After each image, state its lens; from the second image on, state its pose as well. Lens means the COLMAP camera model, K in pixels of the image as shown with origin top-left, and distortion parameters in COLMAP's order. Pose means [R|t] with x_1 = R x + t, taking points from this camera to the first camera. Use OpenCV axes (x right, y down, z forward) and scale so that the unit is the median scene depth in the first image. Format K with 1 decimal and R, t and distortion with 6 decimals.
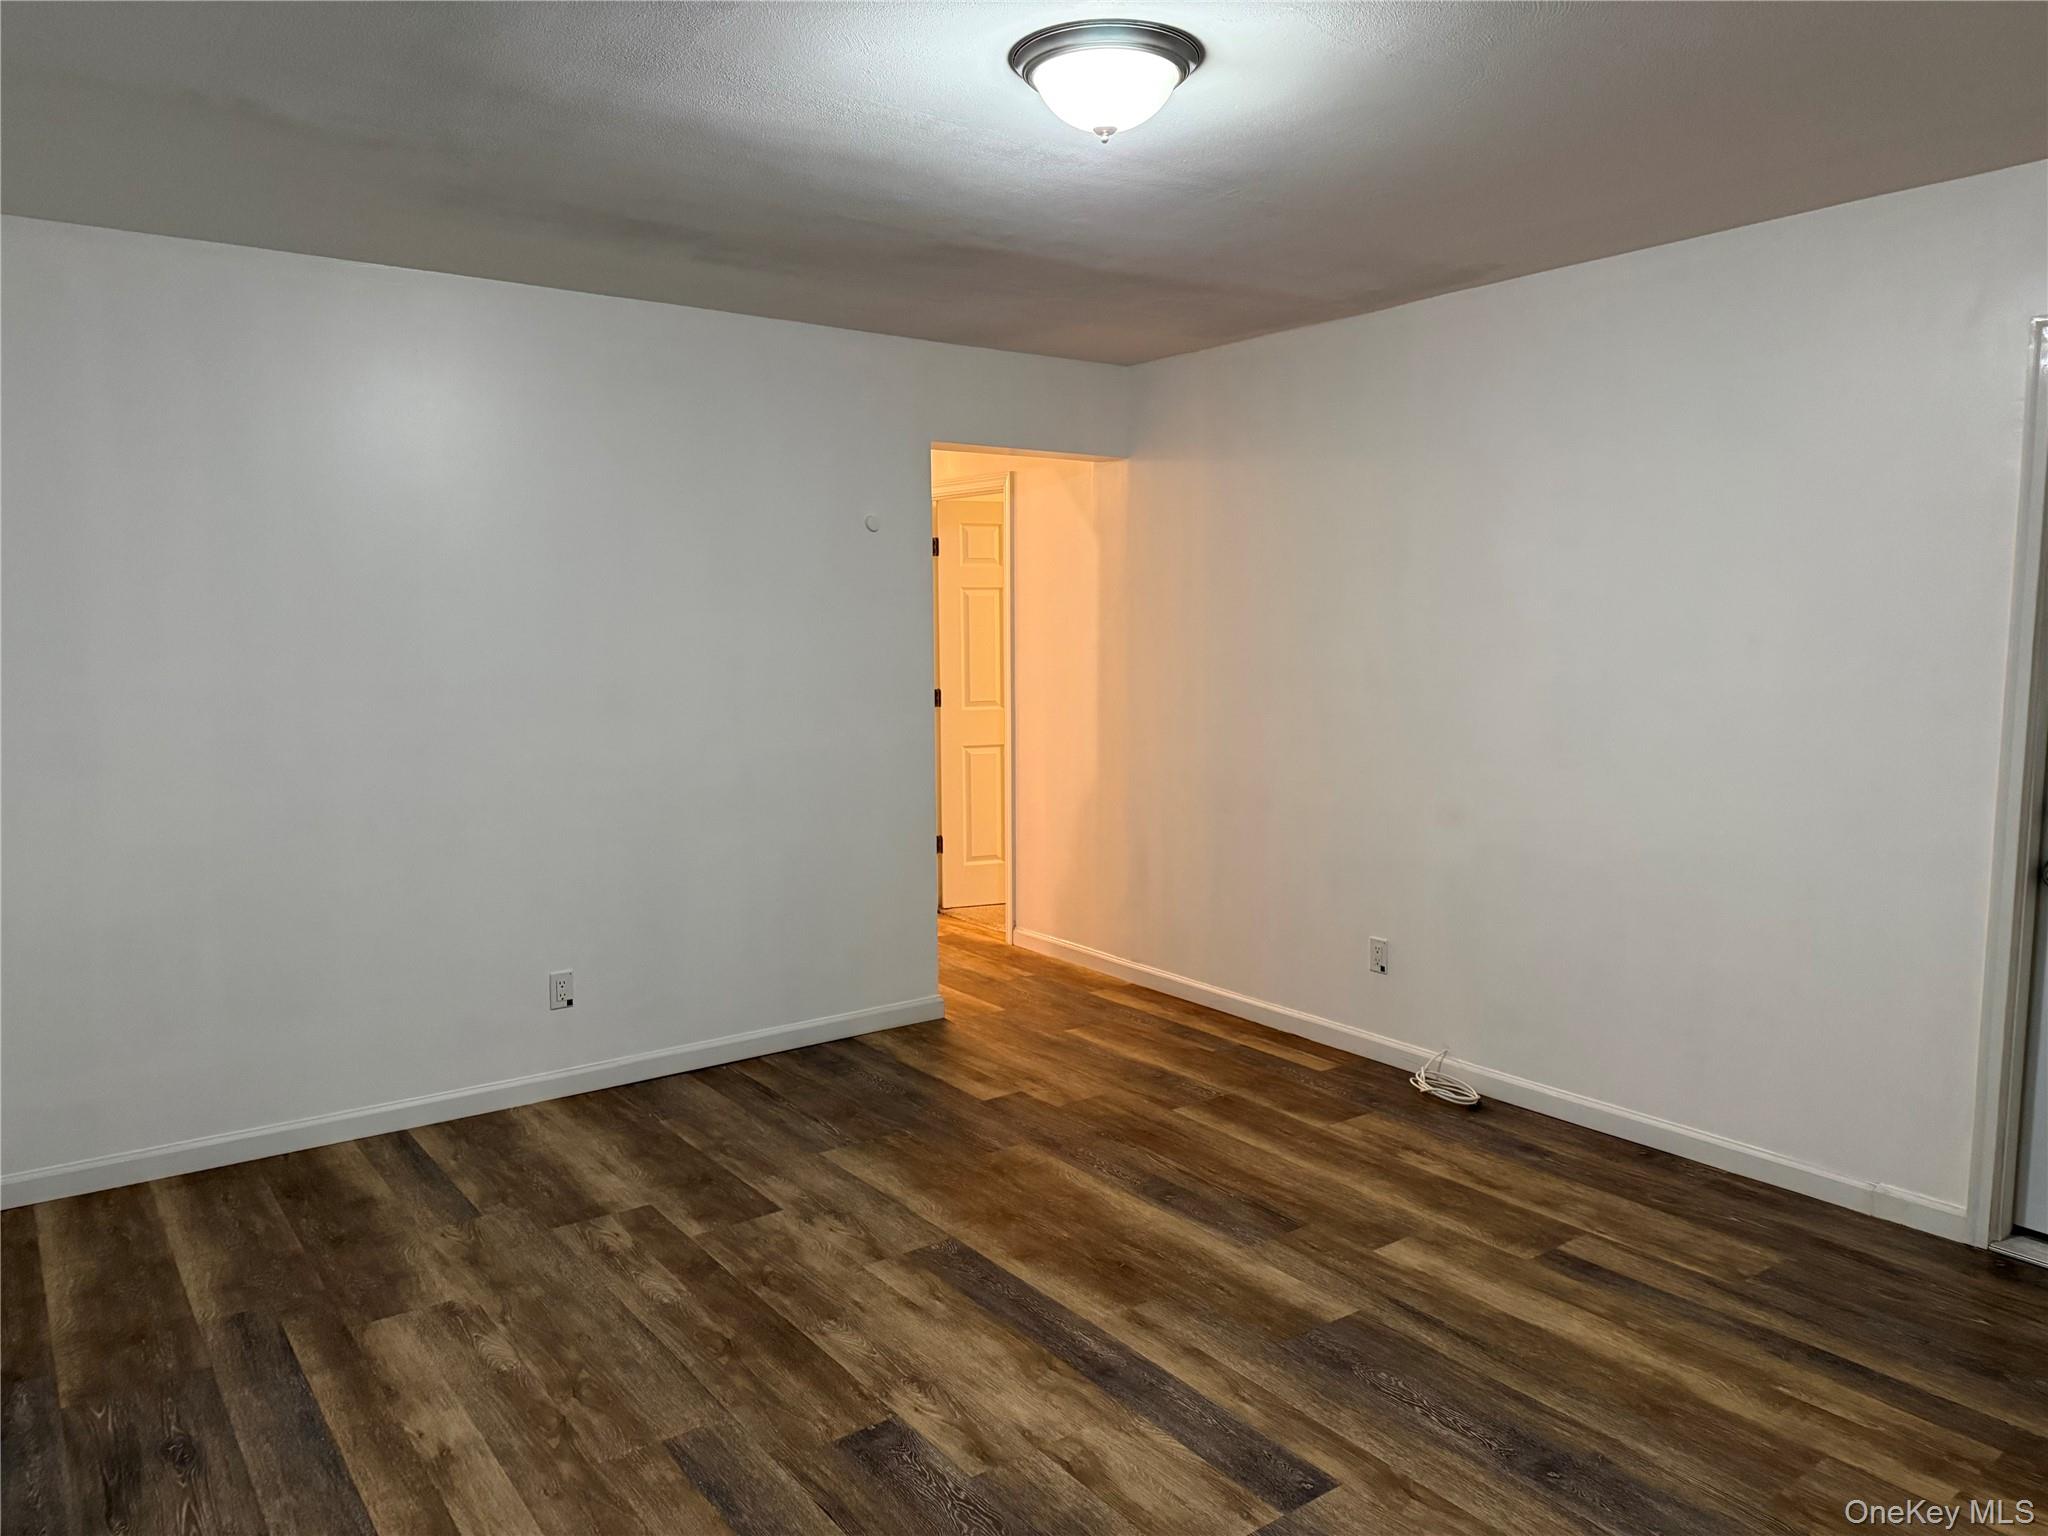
lens RADIAL K [[1456.2, 0, 1030.8], [0, 1456.2, 759.8], [0, 0, 1]] dist [0.024706, -0.048117]
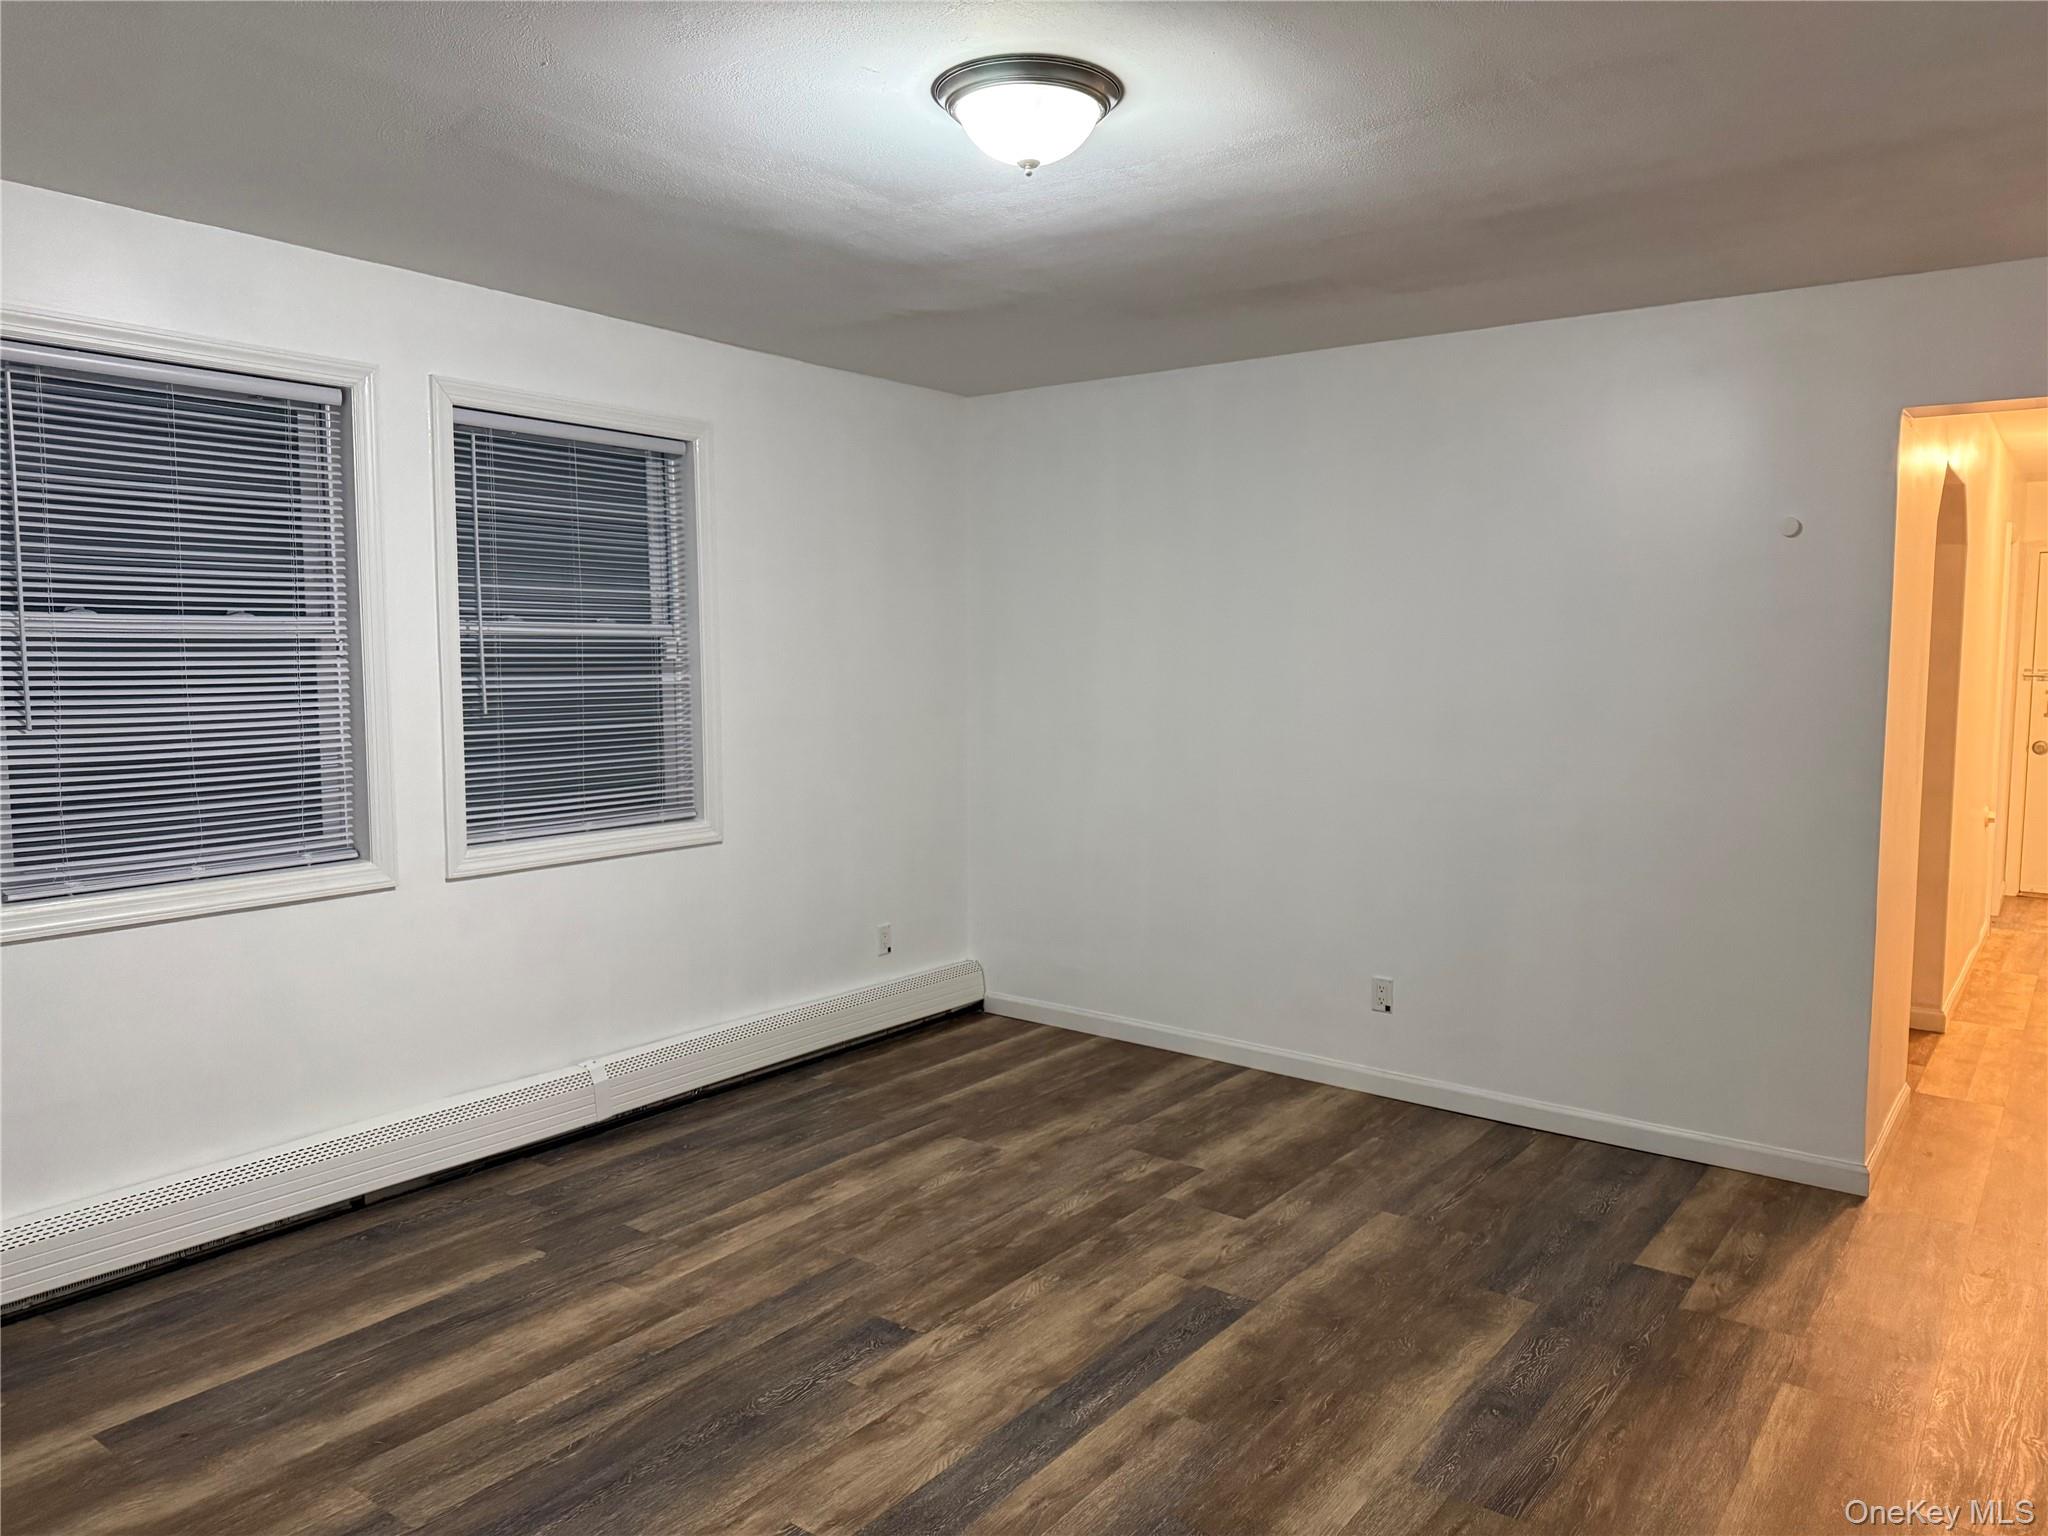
lens RADIAL K [[1456.2, 0, 1025.4], [0, 1456.2, 764.0], [0, 0, 1]] dist [0.024706, -0.048117]
pose [[0.299637, 0.103247, -0.948450, 0.743918], [-0.119169, 0.990392, 0.070165, -0.065799], [0.946581, 0.092002, 0.309062, 0.514947]]
